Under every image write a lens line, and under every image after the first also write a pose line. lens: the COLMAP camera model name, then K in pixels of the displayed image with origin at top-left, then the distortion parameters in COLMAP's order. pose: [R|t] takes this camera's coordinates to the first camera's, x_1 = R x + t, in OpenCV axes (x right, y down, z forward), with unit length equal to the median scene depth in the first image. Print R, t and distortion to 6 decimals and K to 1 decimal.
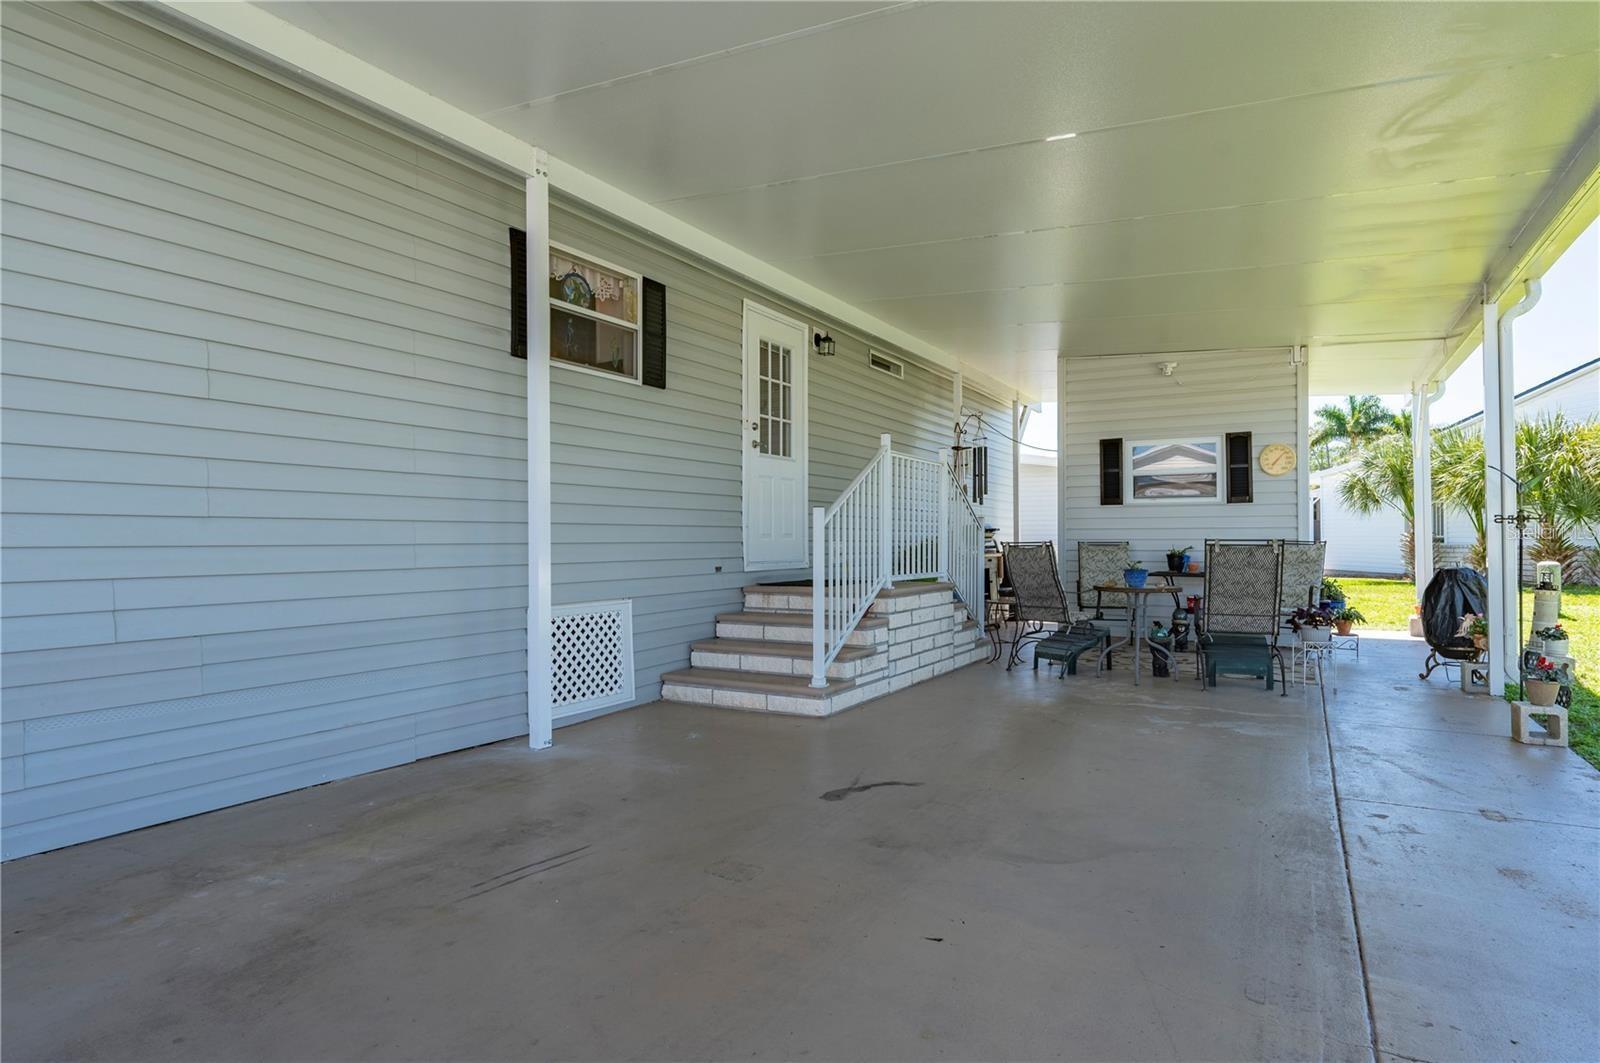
lens RADIAL K [[838.9, 0, 800.0], [0, 838.9, 531.5], [0, 0, 1]] dist [-0.000177, -0.000037]
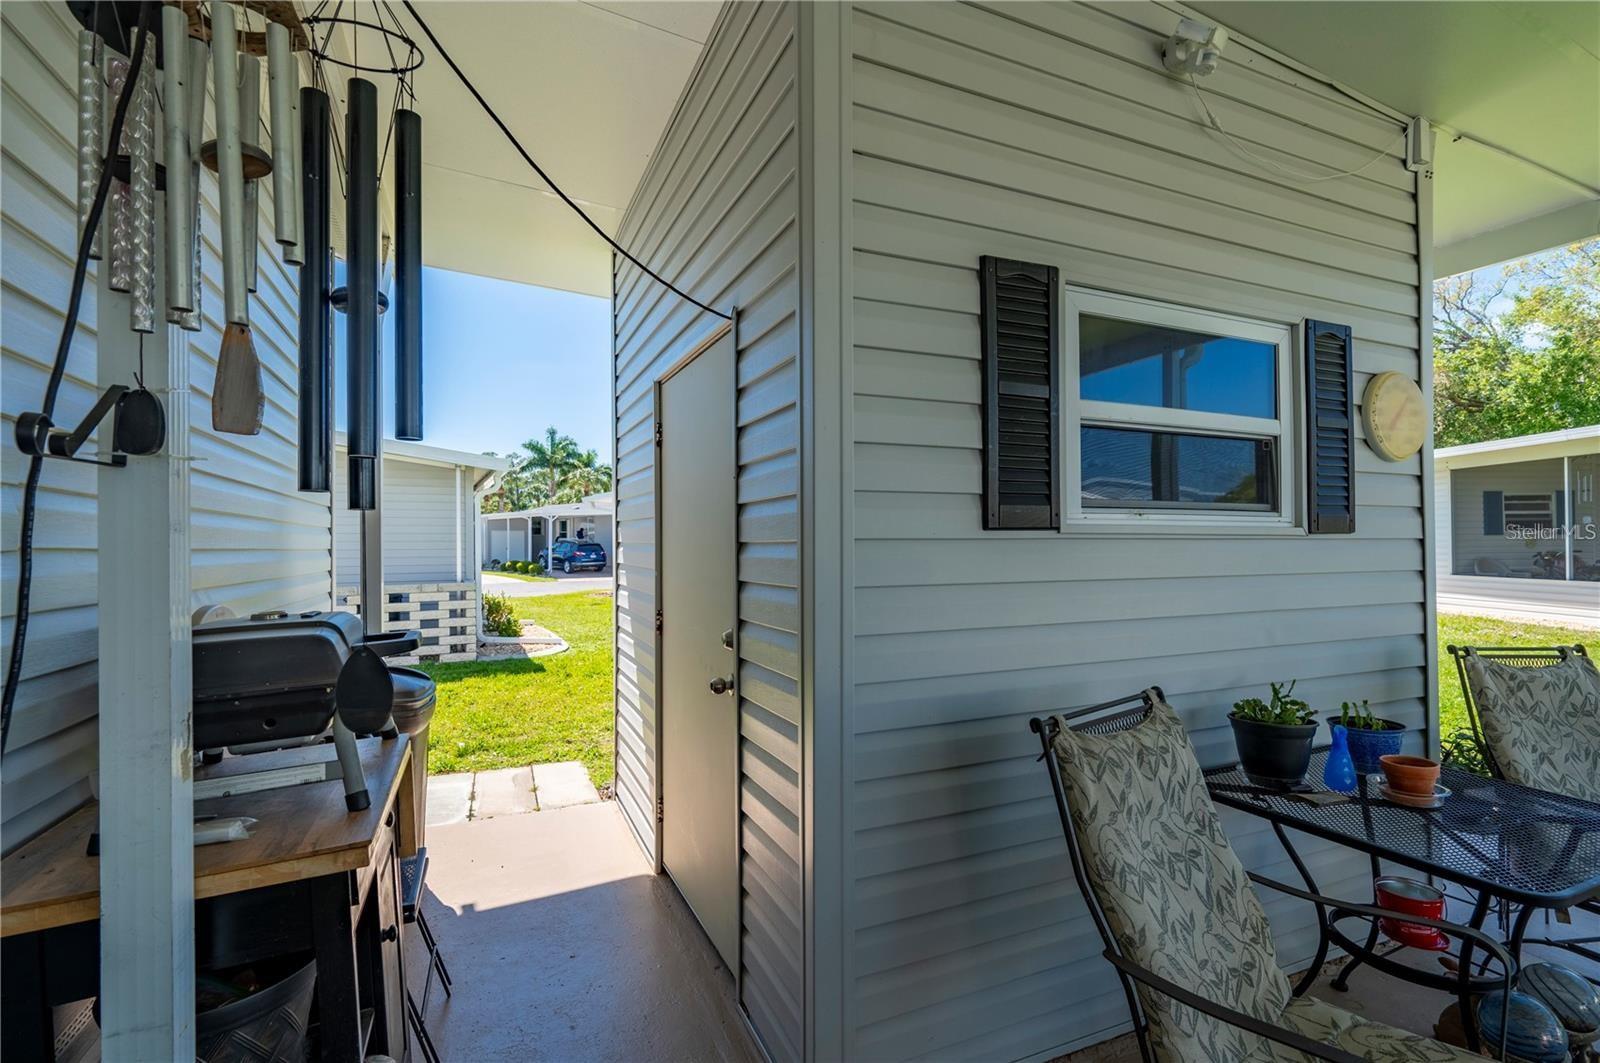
lens RADIAL K [[654.2, 0, 800.0], [0, 654.2, 531.5], [0, 0, 1]] dist [-0.000398, -0.000056]
pose [[0.535393, 0.010237, 0.844541, 0.161306], [-0.000061, 0.999927, -0.012082, -0.026775], [-0.844603, 0.006417, 0.535354, 0.879597]]
